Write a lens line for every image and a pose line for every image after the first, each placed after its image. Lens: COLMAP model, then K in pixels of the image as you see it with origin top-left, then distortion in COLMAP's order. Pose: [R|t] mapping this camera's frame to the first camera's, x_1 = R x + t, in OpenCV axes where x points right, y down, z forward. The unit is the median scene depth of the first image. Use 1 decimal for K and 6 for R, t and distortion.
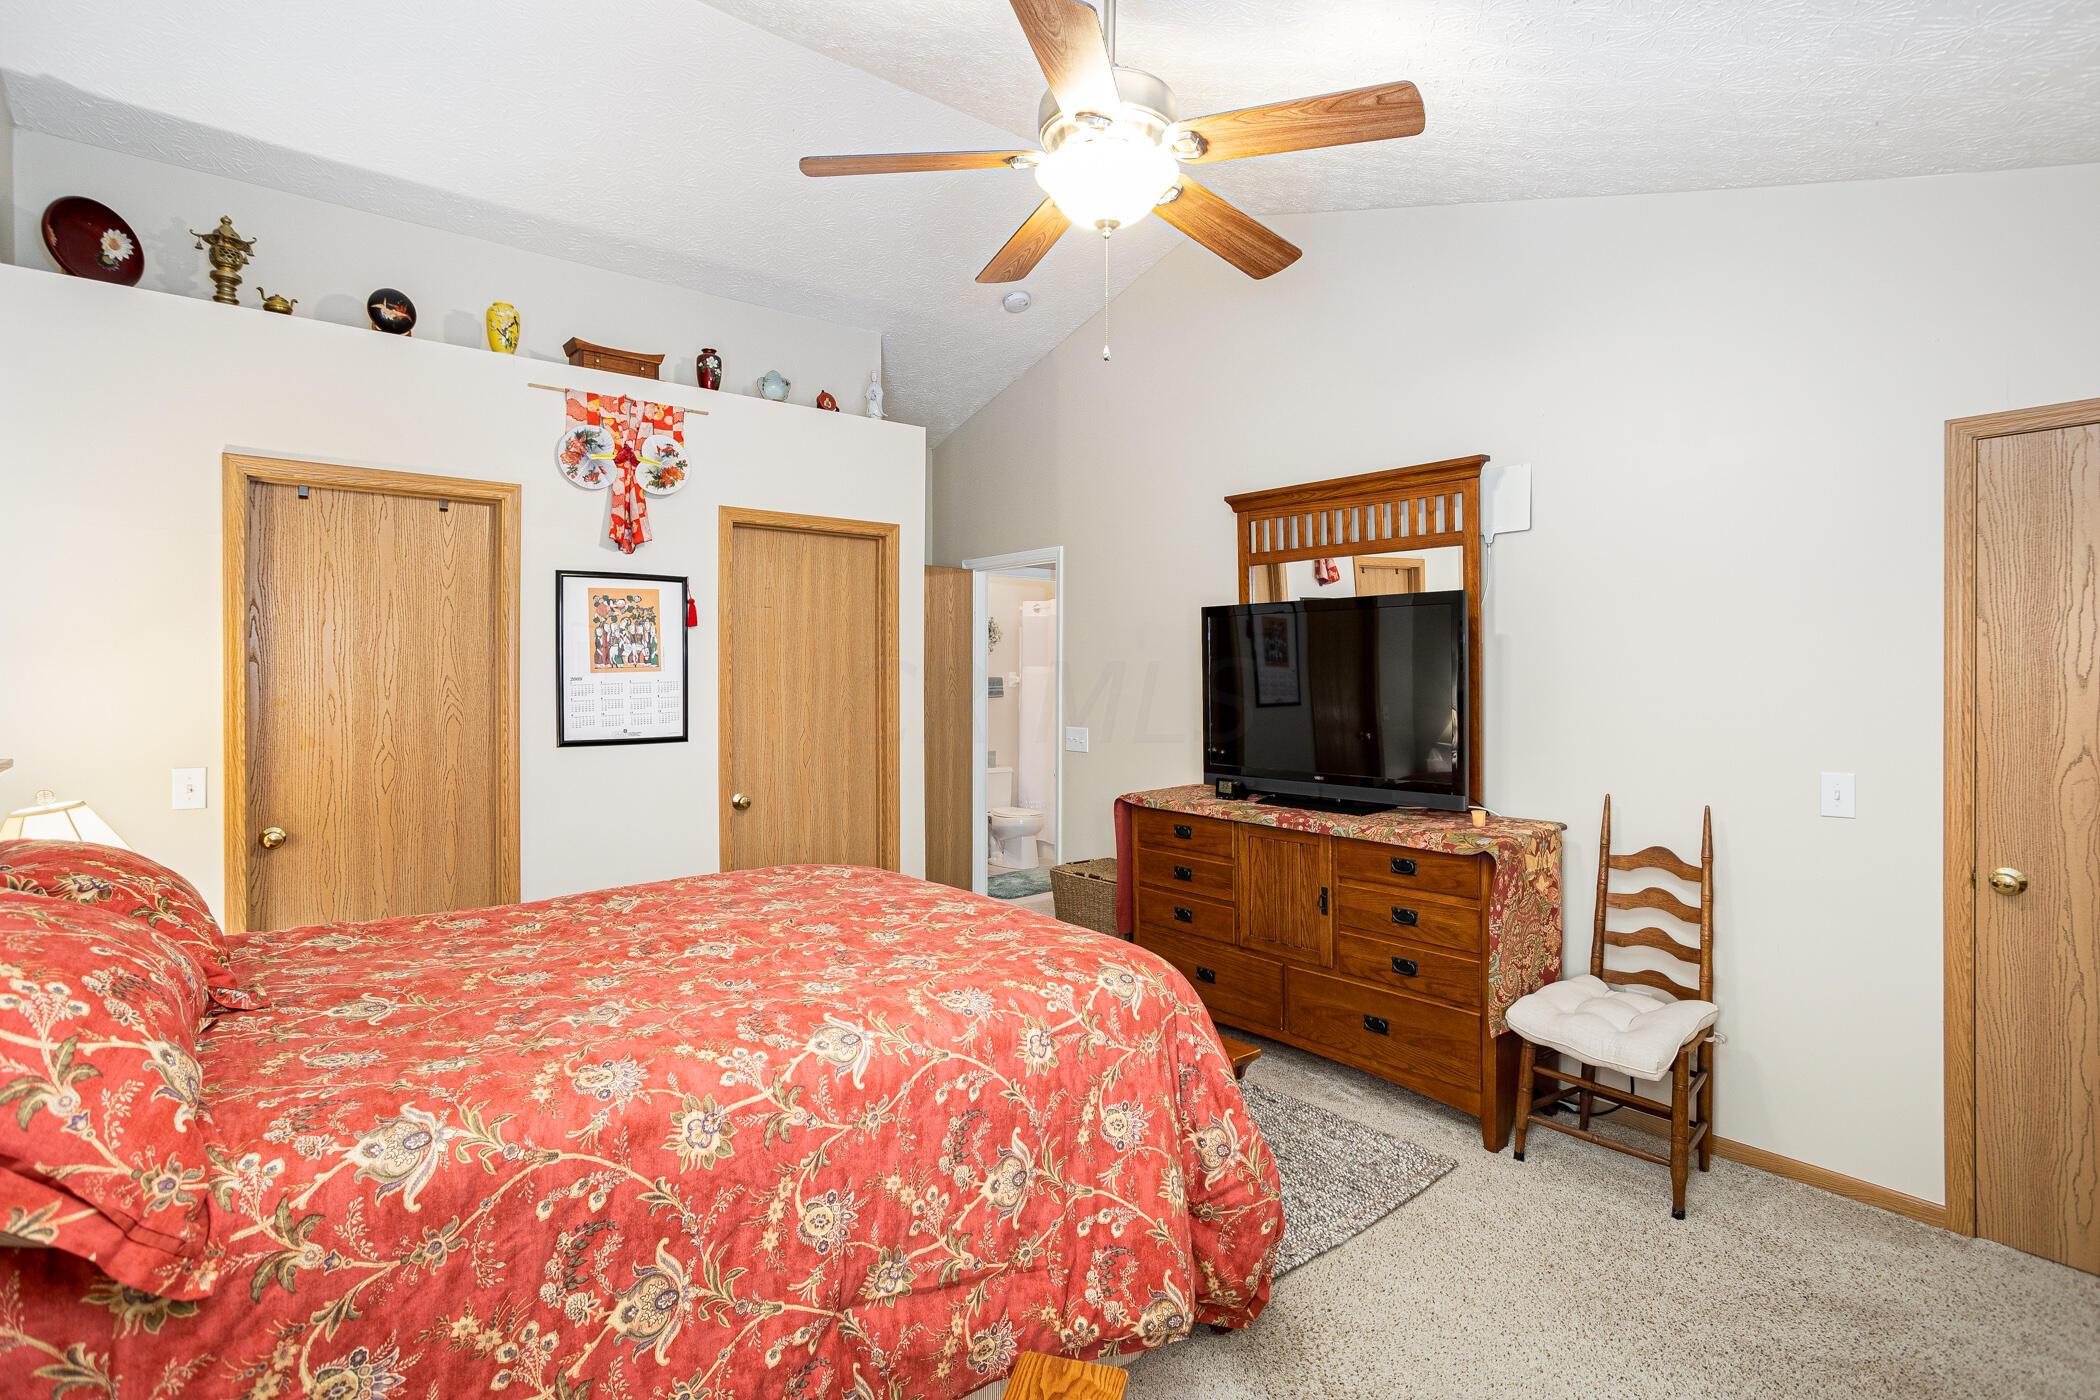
lens RADIAL K [[1046.0, 0, 1052.5], [0, 1046.0, 680.2], [0, 0, 1]] dist [-0.048783, 0.034104]
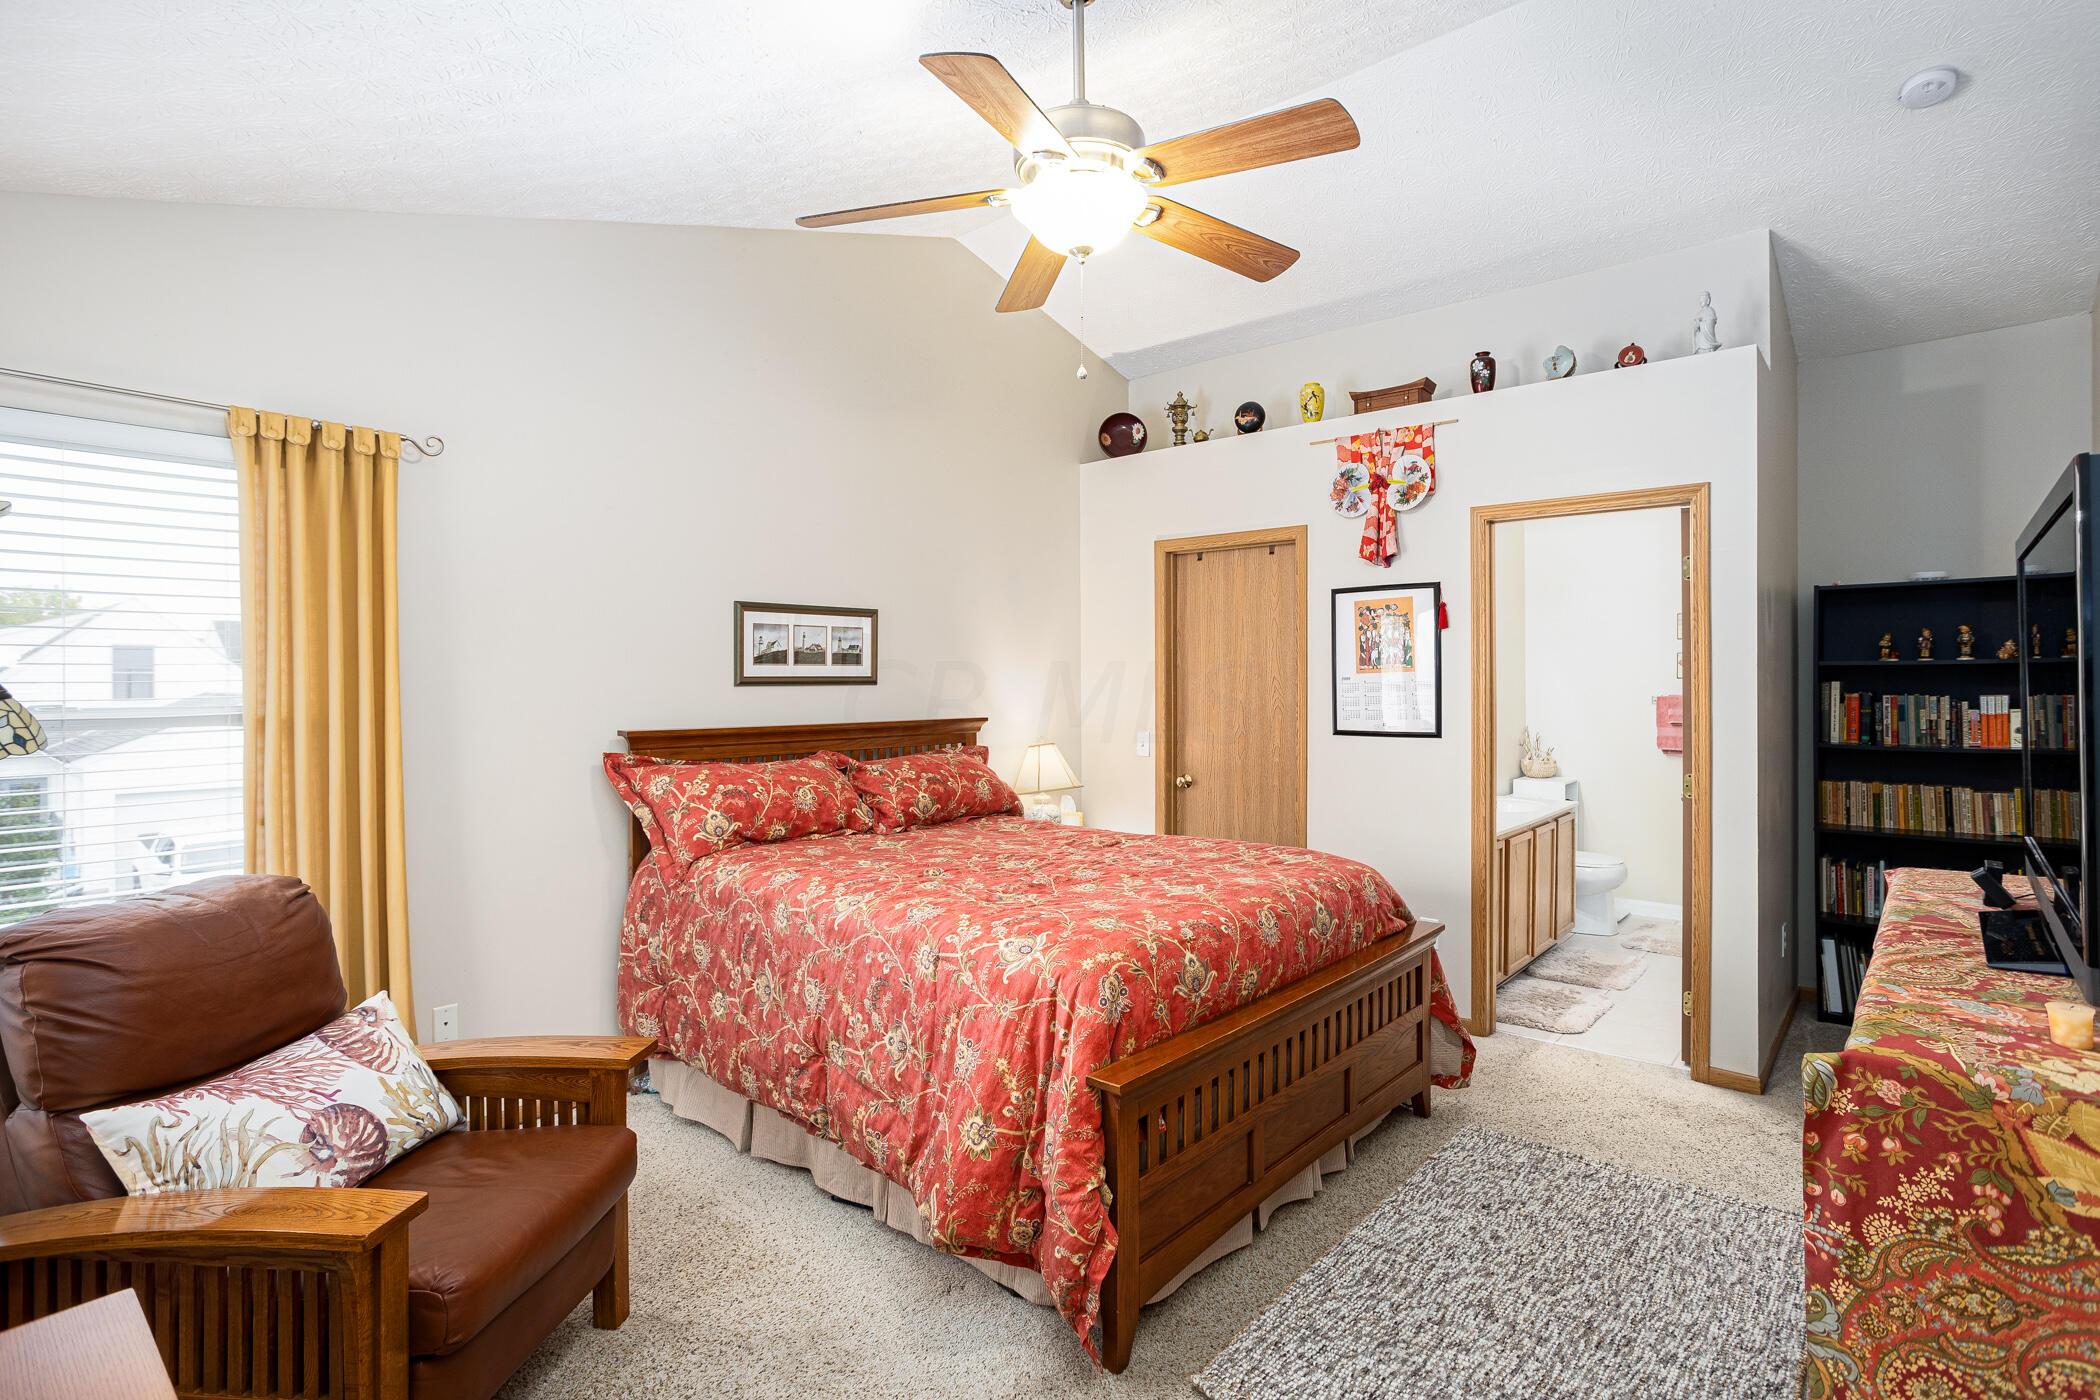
lens RADIAL K [[1013.4, 0, 1046.9], [0, 1013.4, 683.4], [0, 0, 1]] dist [-0.051027, 0.031138]
pose [[0.154411, 0.003874, -0.987999, 0.636712], [-0.000876, 0.999992, 0.003784, 0.000079], [0.988006, 0.000282, 0.154414, 0.482071]]
